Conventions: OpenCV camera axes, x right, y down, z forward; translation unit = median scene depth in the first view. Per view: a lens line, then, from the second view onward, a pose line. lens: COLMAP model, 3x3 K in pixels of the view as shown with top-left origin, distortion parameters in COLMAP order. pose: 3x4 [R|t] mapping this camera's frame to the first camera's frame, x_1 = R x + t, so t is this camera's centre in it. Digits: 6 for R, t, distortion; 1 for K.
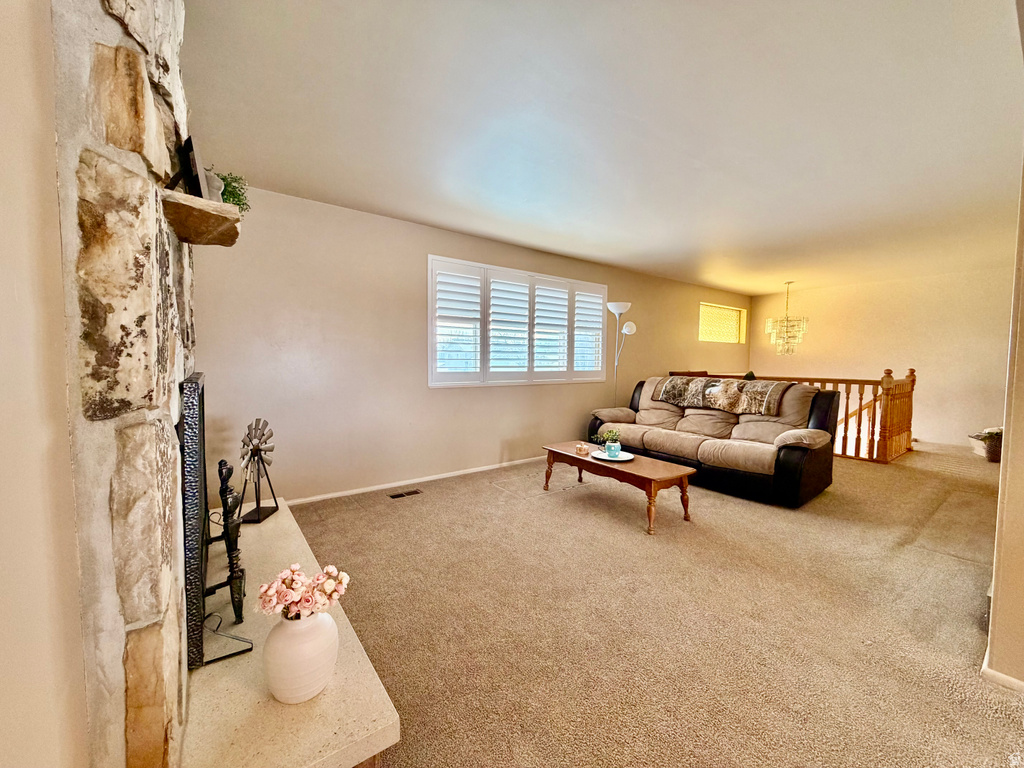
lens RADIAL K [[405.9, 0, 508.8], [0, 405.9, 384.0], [0, 0, 1]] dist [0.001032, -0.000368]
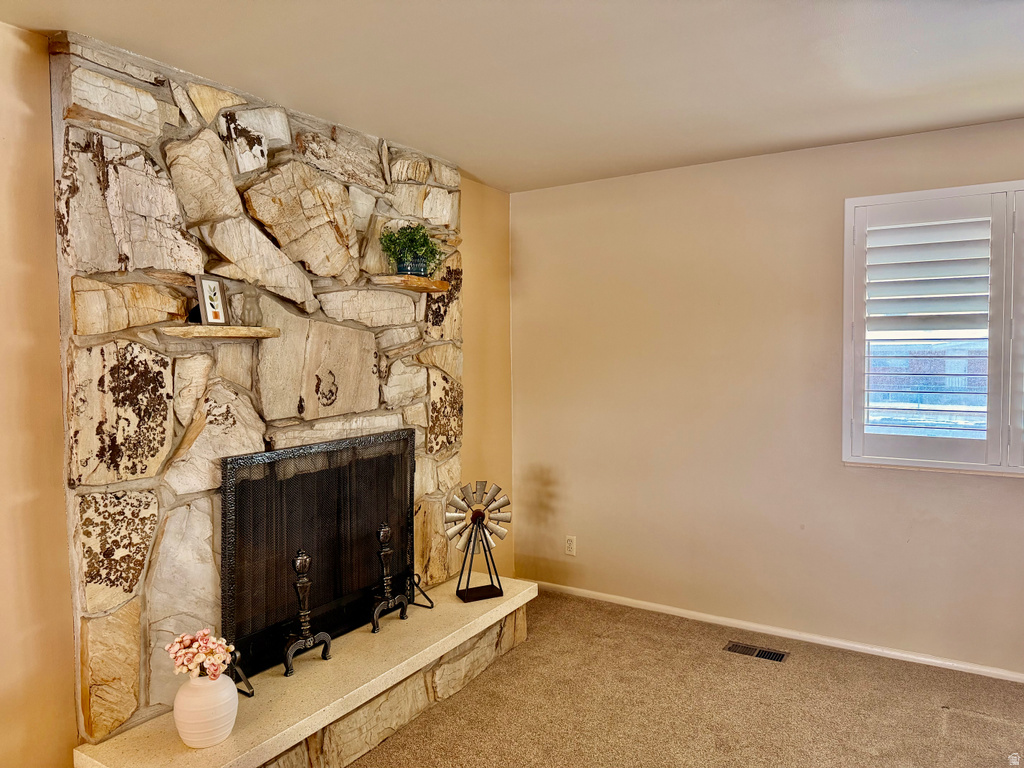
lens RADIAL K [[724.8, 0, 508.3], [0, 724.8, 380.4], [0, 0, 1]] dist [0.013626, 0.000361]
pose [[0.393627, 0.039046, -0.918441, 0.513898], [-0.045621, 0.998696, 0.022906, -0.105823], [0.918138, 0.032884, 0.394895, 0.292205]]
